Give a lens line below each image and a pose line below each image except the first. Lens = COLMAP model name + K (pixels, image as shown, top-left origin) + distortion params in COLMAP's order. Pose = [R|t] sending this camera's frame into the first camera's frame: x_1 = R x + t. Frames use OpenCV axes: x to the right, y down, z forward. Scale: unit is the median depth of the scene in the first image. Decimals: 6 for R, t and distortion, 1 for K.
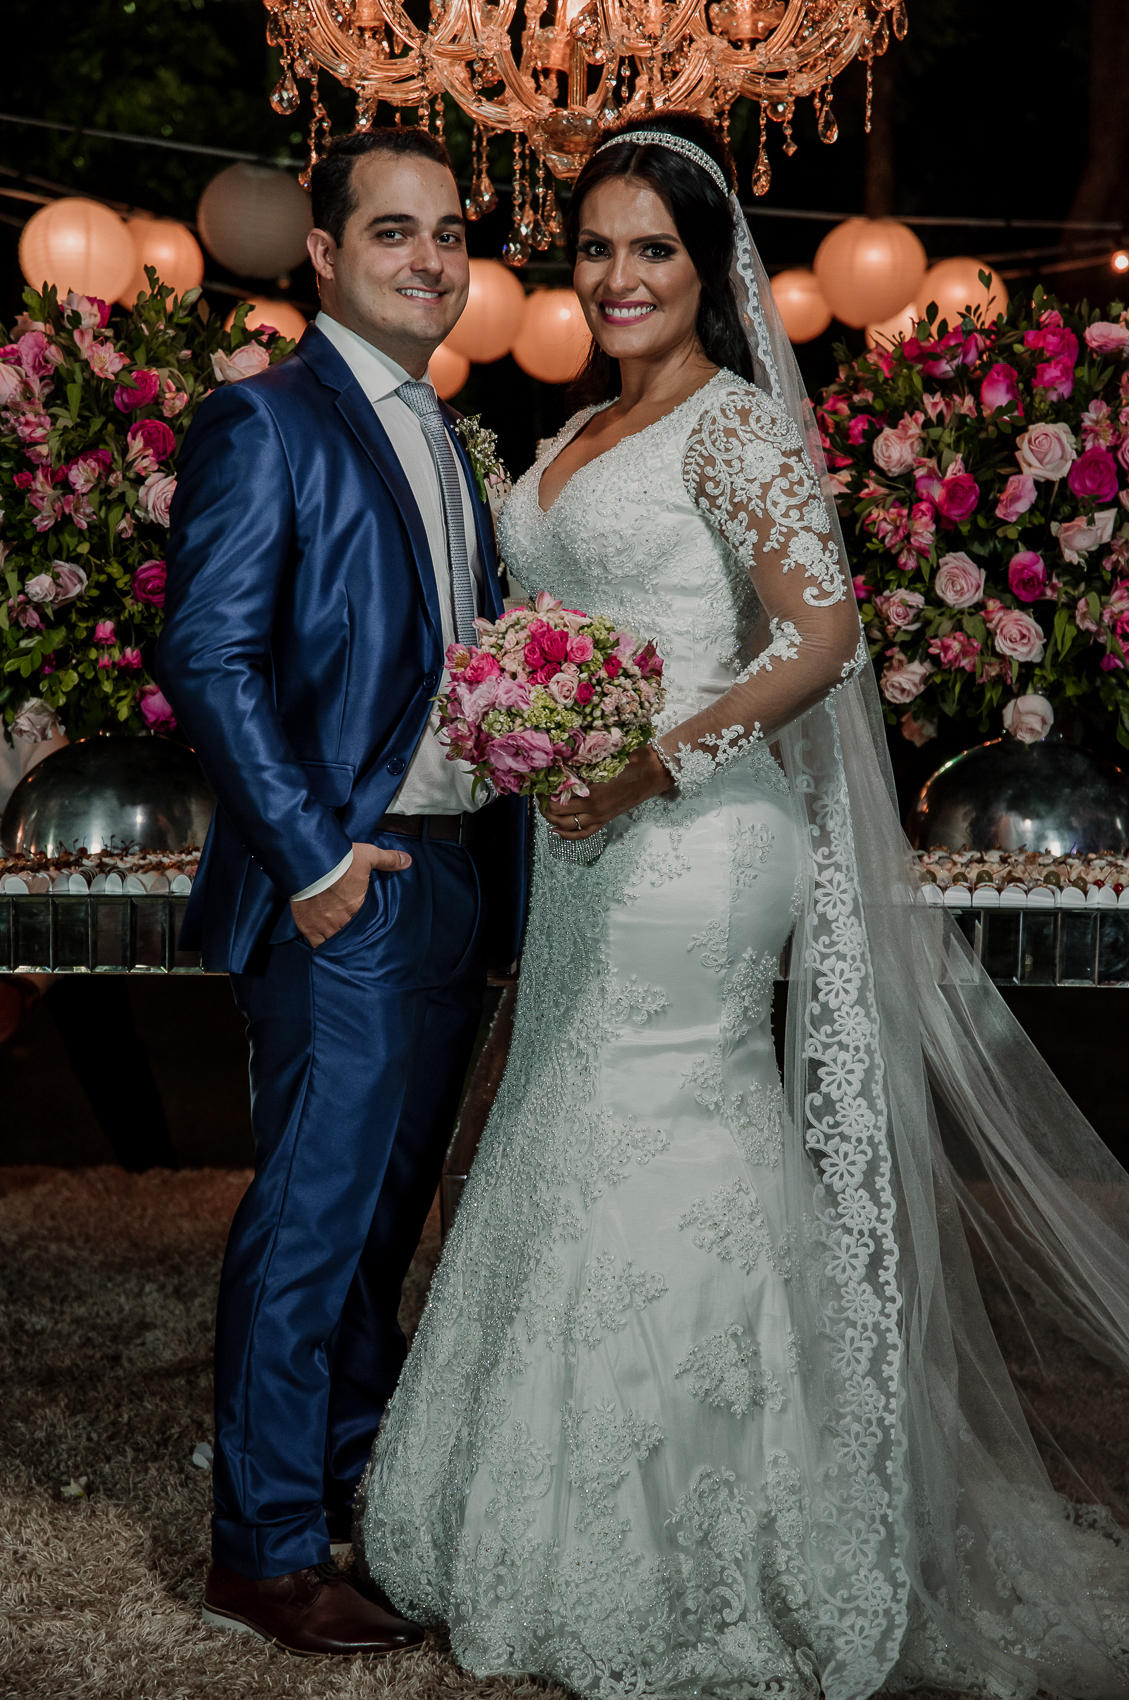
lens RADIAL K [[3141.1, 0, 564.5], [0, 3141.1, 850.0], [0, 0, 1]] dist [0.262422, 0.002980]
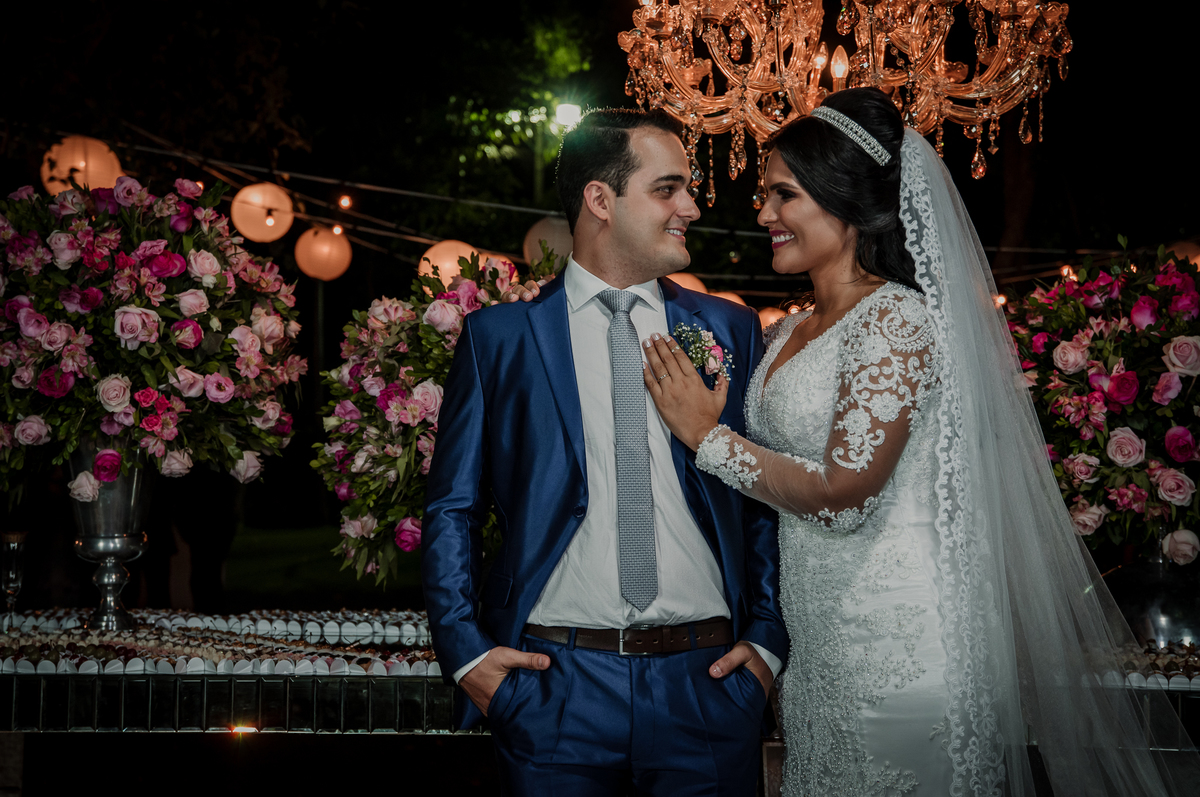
lens RADIAL K [[1690.1, 0, 600.0], [0, 1690.1, 398.5], [0, 0, 1]] dist [0.074849, 0.032274]
pose [[0.998979, -0.005397, -0.044863, -0.072947], [-0.000233, 0.992213, -0.124555, -0.013211], [0.045186, 0.124439, 0.991198, 0.244884]]
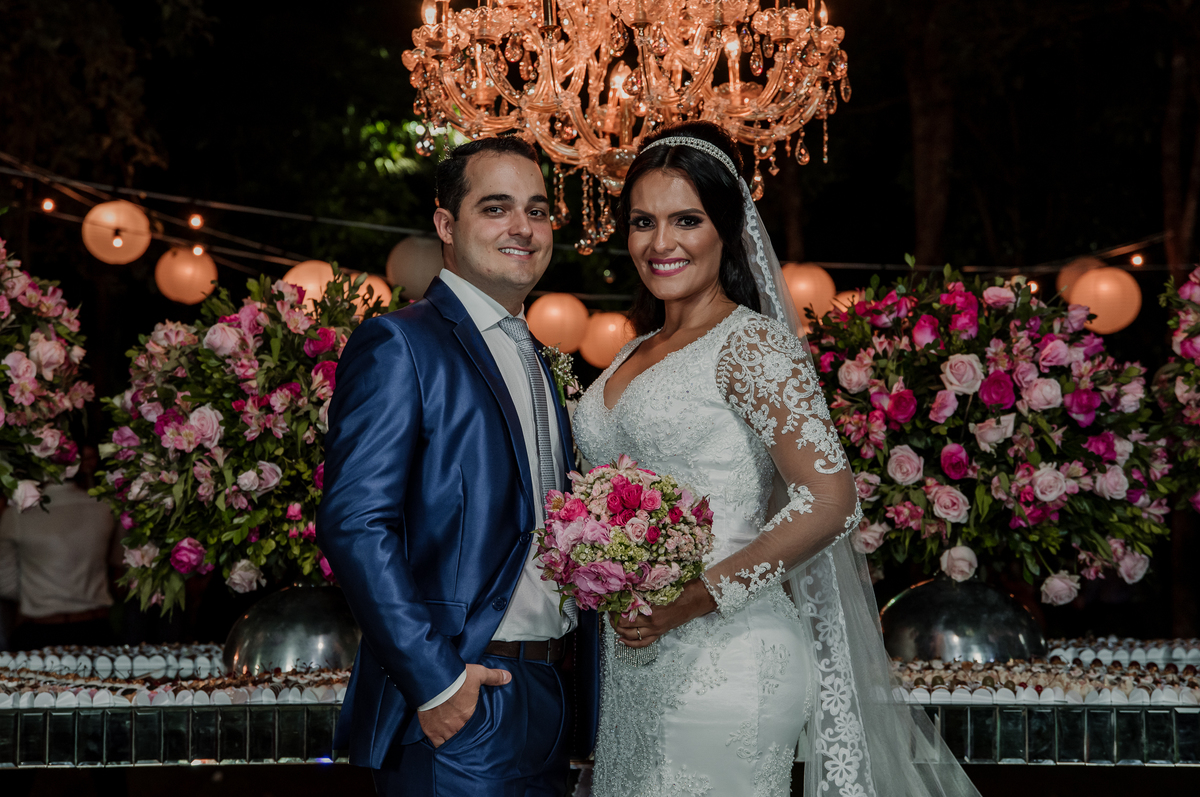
lens RADIAL K [[1798.3, 0, 600.1], [0, 1798.3, 405.5], [0, 0, 1]] dist [0.094223, 0.127063]
pose [[0.999864, -0.015671, -0.005222, -0.005538], [0.014816, 0.990601, -0.135979, -0.004843], [0.007304, 0.135883, 0.990698, 0.204823]]
